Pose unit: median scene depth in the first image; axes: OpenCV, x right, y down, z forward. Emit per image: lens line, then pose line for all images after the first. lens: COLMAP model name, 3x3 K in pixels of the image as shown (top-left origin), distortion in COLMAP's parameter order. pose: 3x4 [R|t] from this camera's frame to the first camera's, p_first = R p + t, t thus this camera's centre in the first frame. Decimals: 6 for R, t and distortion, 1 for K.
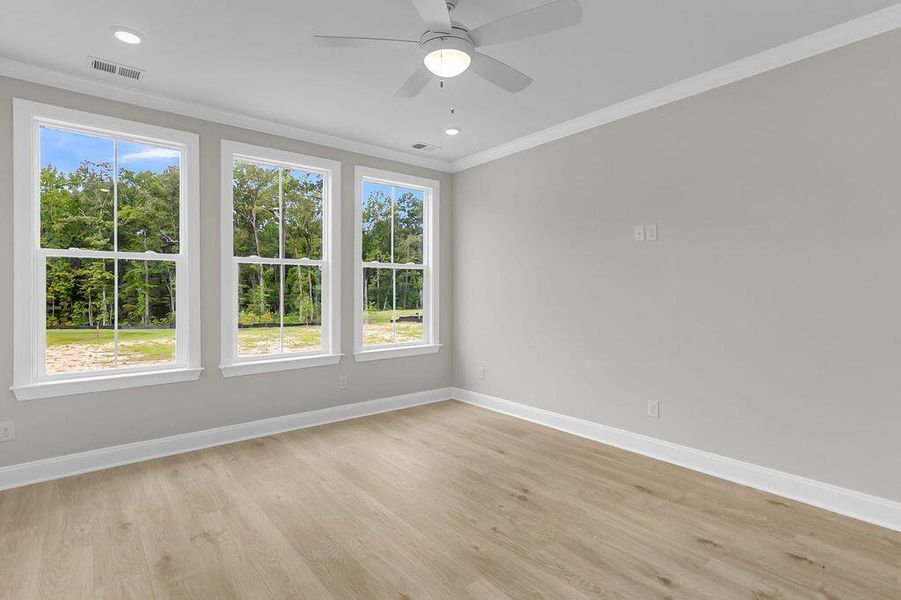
lens RADIAL K [[442.4, 0, 448.3], [0, 442.4, 285.5], [0, 0, 1]] dist [0.001724, 0.000354]
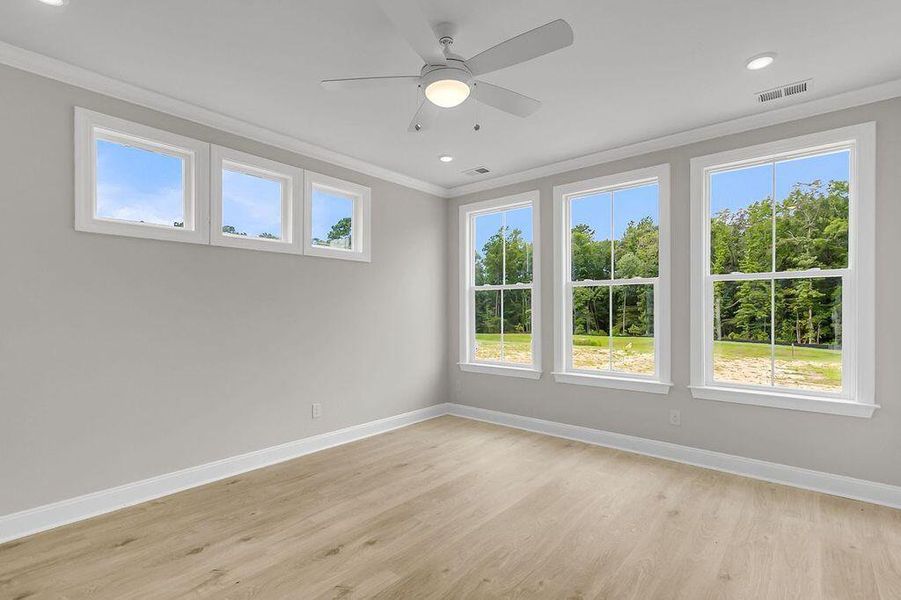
lens RADIAL K [[427.4, 0, 445.5], [0, 427.4, 302.2], [0, 0, 1]] dist [-0.000073, -0.000091]
pose [[0.177110, -0.015957, -0.984062, 0.381560], [0.011351, 0.999835, -0.014170, 0.001343], [0.984126, -0.008660, 0.177262, 0.312651]]
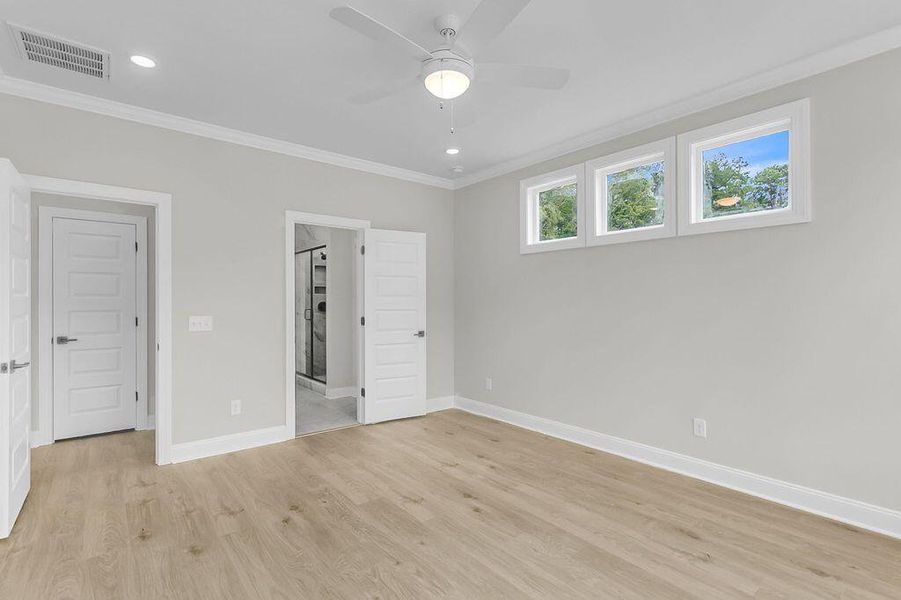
lens RADIAL K [[427.4, 0, 445.5], [0, 427.4, 302.2], [0, 0, 1]] dist [-0.000073, -0.000091]
pose [[-0.999990, 0.002467, 0.003785, 0.000539], [0.002430, 0.999948, -0.009936, 0.006630], [-0.003810, -0.009927, -0.999943, 0.766159]]
